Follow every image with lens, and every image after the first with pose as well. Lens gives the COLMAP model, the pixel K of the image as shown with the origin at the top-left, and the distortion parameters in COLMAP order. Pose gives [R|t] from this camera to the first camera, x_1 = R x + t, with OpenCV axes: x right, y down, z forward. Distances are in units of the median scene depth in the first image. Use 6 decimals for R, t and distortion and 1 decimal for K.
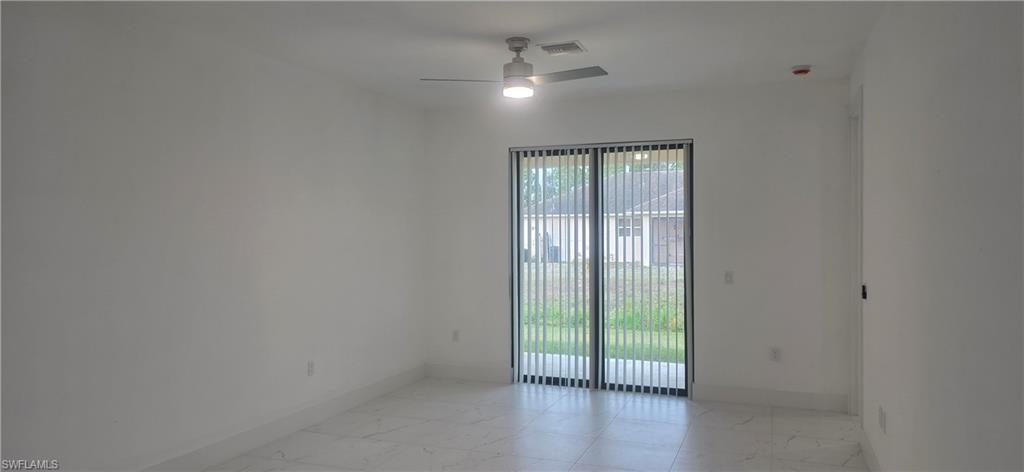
lens RADIAL K [[637.8, 0, 512.0], [0, 637.8, 236.0], [0, 0, 1]] dist [0.005238, 0.000190]
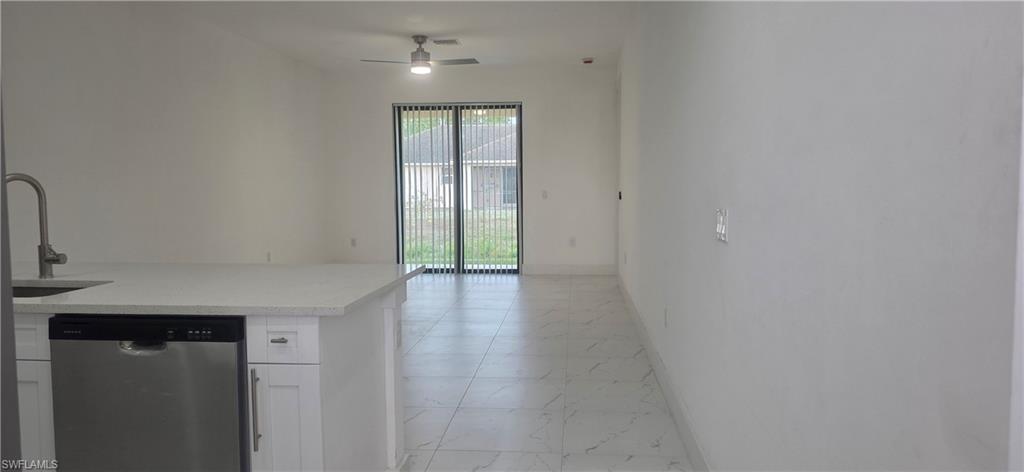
lens RADIAL K [[681.8, 0, 497.1], [0, 681.8, 234.6], [0, 0, 1]] dist [-0.000241, 0.001007]
pose [[0.962462, -0.022089, 0.270518, -0.198913], [0.006093, 0.998190, 0.059827, 0.058707], [-0.271349, -0.055933, 0.960854, -0.505792]]
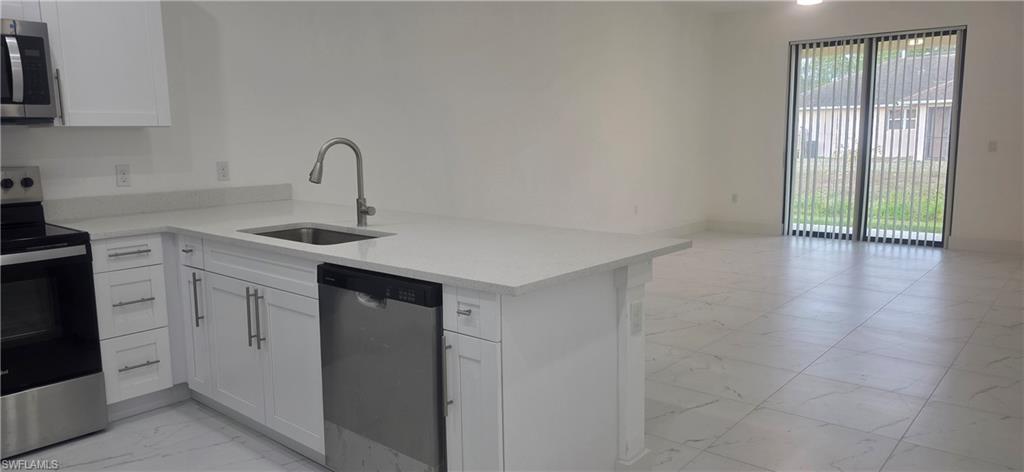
lens RADIAL K [[681.8, 0, 497.1], [0, 681.8, 234.6], [0, 0, 1]] dist [-0.000241, 0.001007]
pose [[0.938618, 0.040064, -0.342625, -0.069475], [0.007076, 0.990788, 0.135240, 0.046042], [0.344886, -0.129363, 0.929687, -0.448373]]
